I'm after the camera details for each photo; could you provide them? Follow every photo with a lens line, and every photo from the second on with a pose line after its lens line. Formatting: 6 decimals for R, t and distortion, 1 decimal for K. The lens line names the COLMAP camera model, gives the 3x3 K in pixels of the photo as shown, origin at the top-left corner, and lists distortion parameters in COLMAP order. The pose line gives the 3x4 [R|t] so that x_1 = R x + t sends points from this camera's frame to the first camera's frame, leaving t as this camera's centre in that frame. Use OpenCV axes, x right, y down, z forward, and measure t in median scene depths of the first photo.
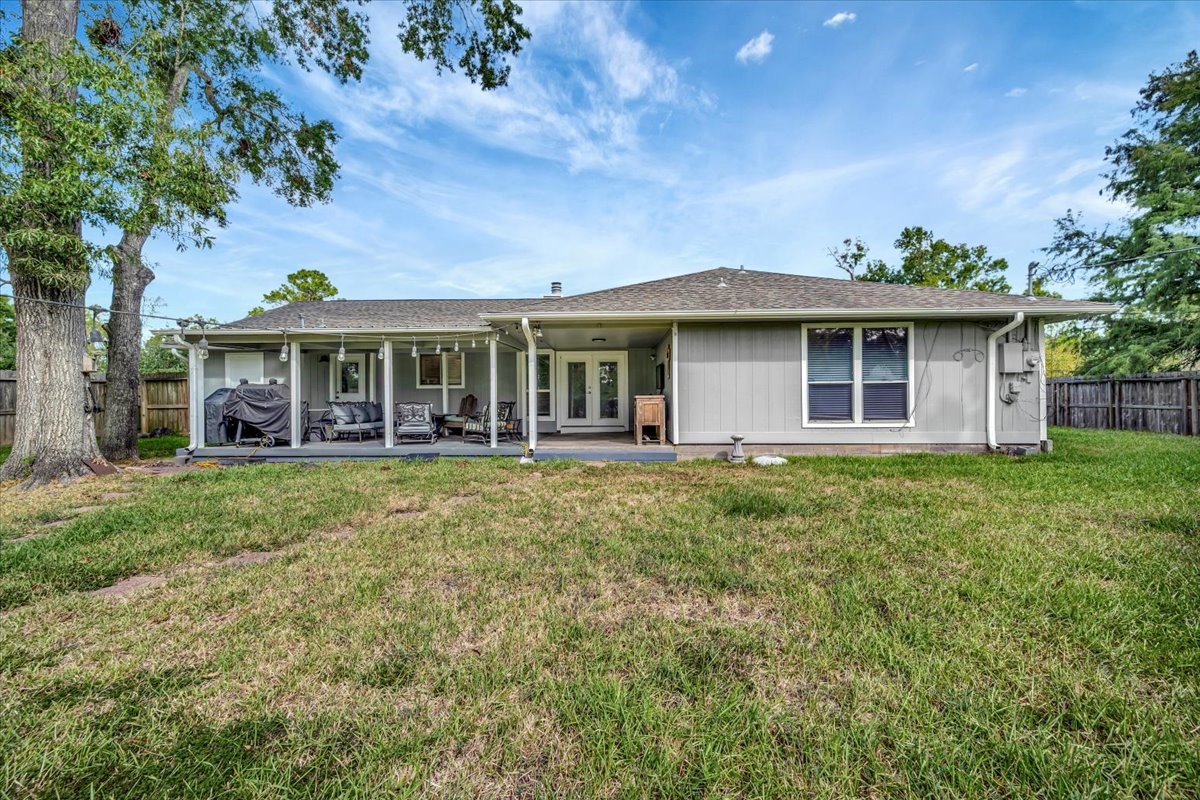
lens RADIAL K [[484.6, 0, 604.2], [0, 484.6, 396.7], [0, 0, 1]] dist [0.001478, -0.000030]
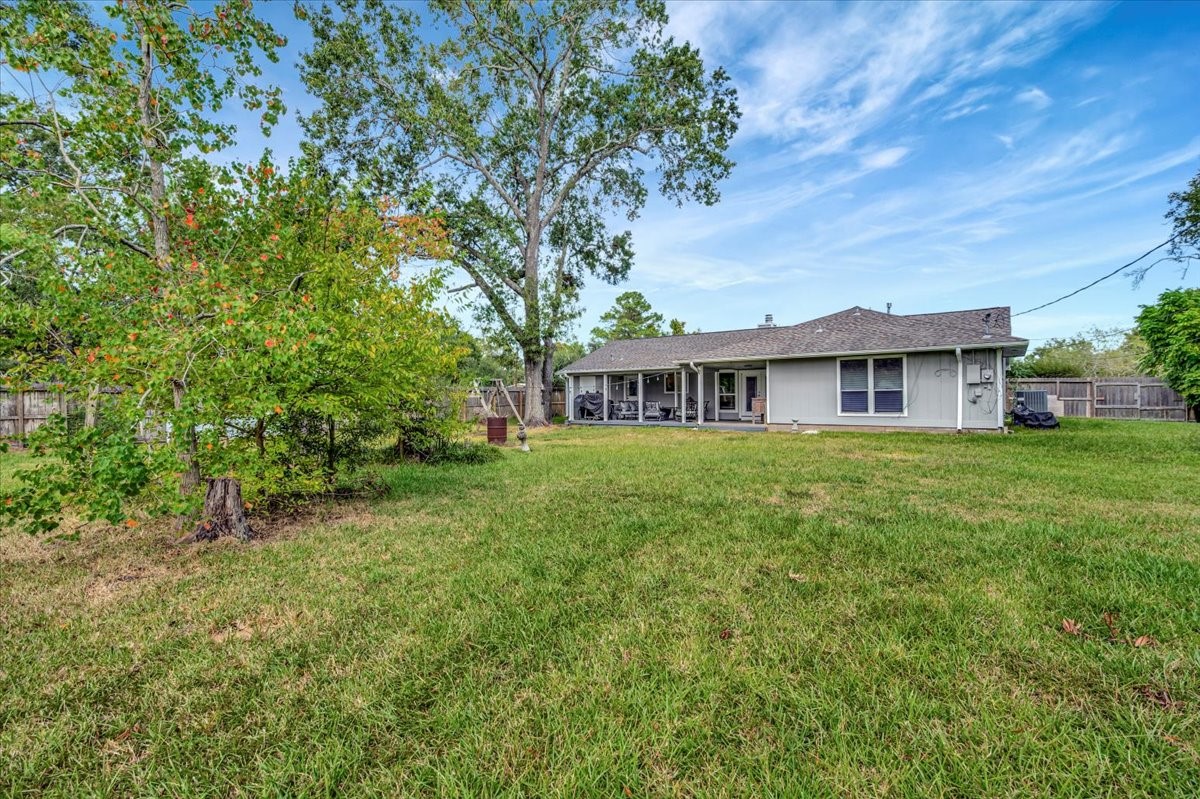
lens RADIAL K [[484.6, 0, 600.2], [0, 484.6, 400.2], [0, 0, 1]] dist [0.001478, -0.000030]
pose [[0.817815, 0.001671, -0.575478, 0.632784], [0.003242, 0.999967, 0.007511, -0.009113], [0.575472, -0.008008, 0.817783, -0.847609]]
